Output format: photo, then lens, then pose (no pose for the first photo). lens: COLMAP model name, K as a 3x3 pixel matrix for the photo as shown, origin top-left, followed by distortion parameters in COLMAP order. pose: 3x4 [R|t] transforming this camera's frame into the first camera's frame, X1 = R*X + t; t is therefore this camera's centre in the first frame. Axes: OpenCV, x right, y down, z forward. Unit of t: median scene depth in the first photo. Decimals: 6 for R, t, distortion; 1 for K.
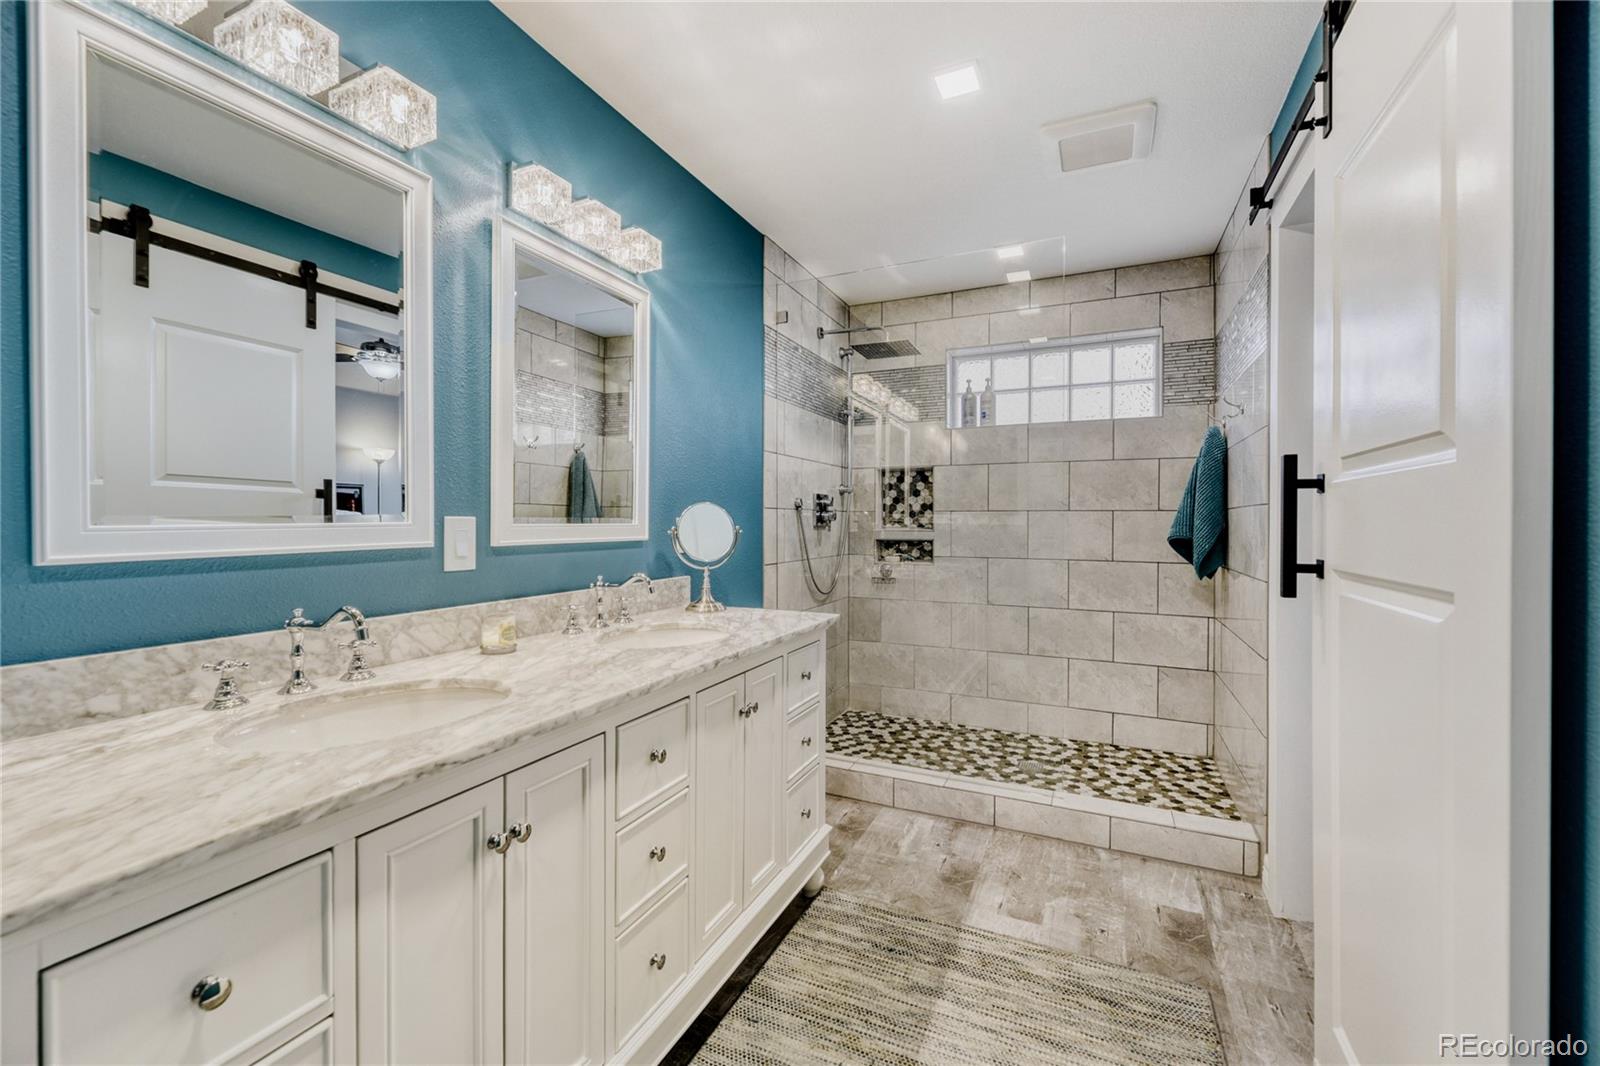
lens RADIAL K [[664.0, 0, 797.6], [0, 664.0, 526.7], [0, 0, 1]] dist [0.011308, -0.004675]
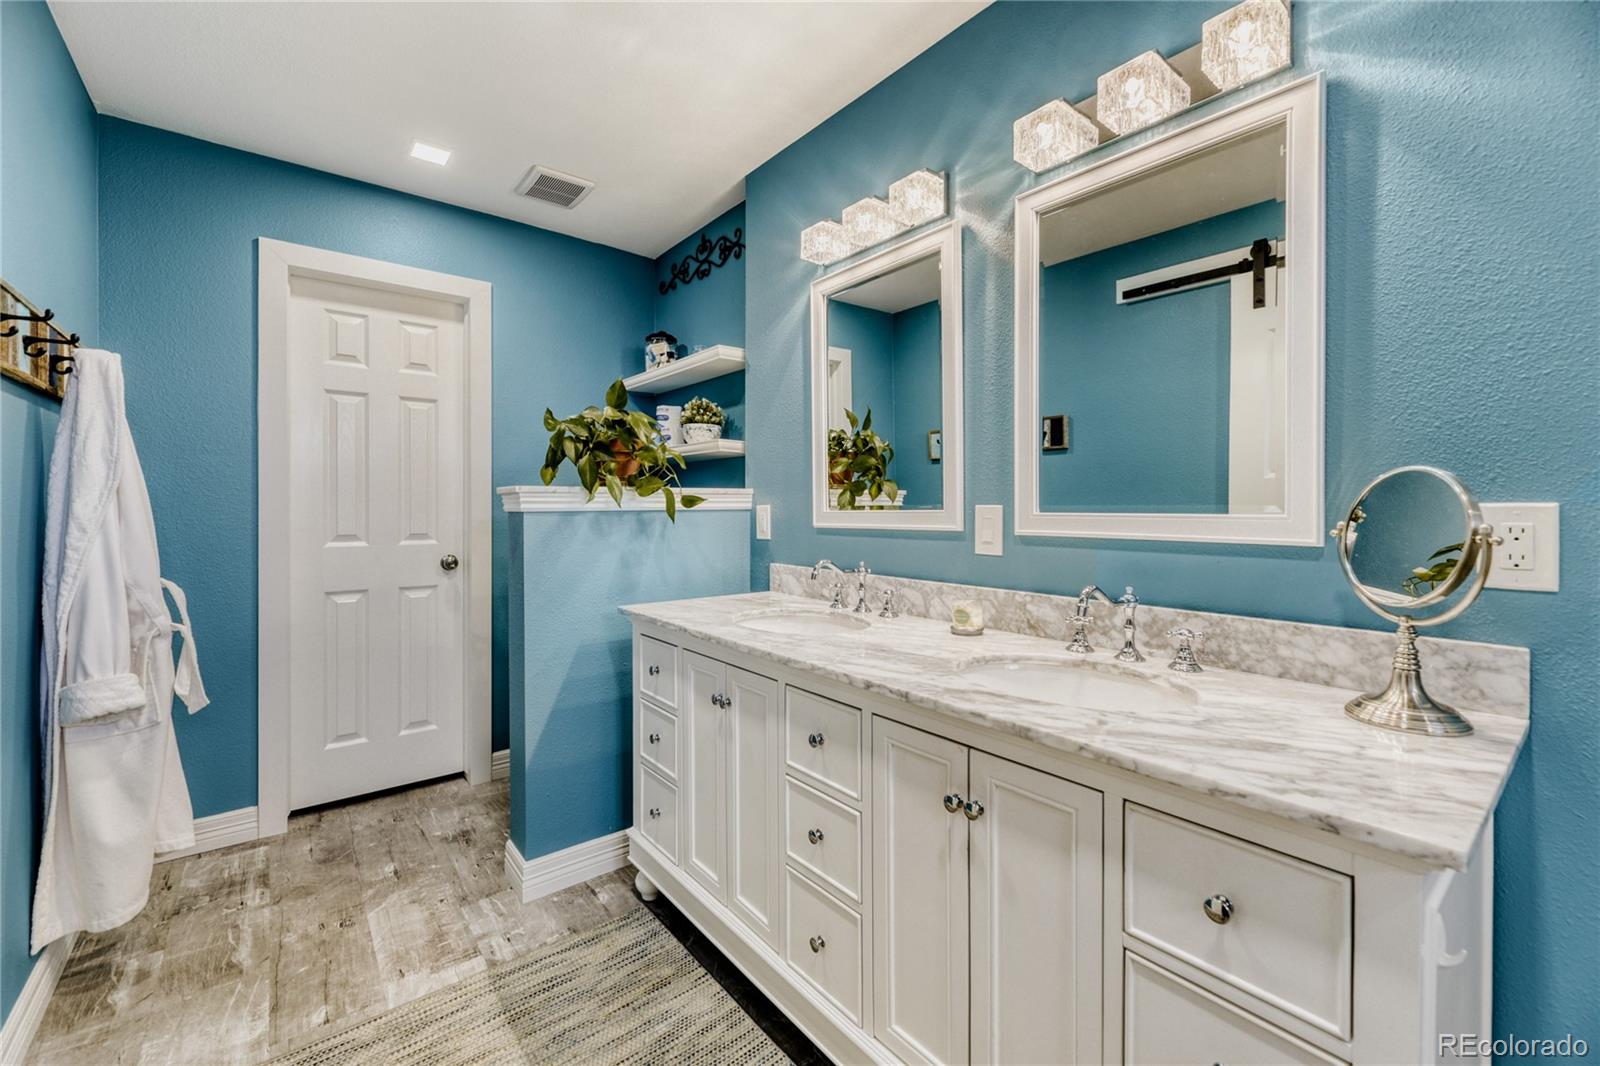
lens RADIAL K [[664.0, 0, 821.5], [0, 664.0, 512.3], [0, 0, 1]] dist [0.011308, -0.004675]
pose [[-0.443990, 0.003267, -0.896026, 0.574336], [-0.004644, 0.999972, 0.005948, -0.008683], [0.896020, 0.006802, -0.443962, 1.196588]]
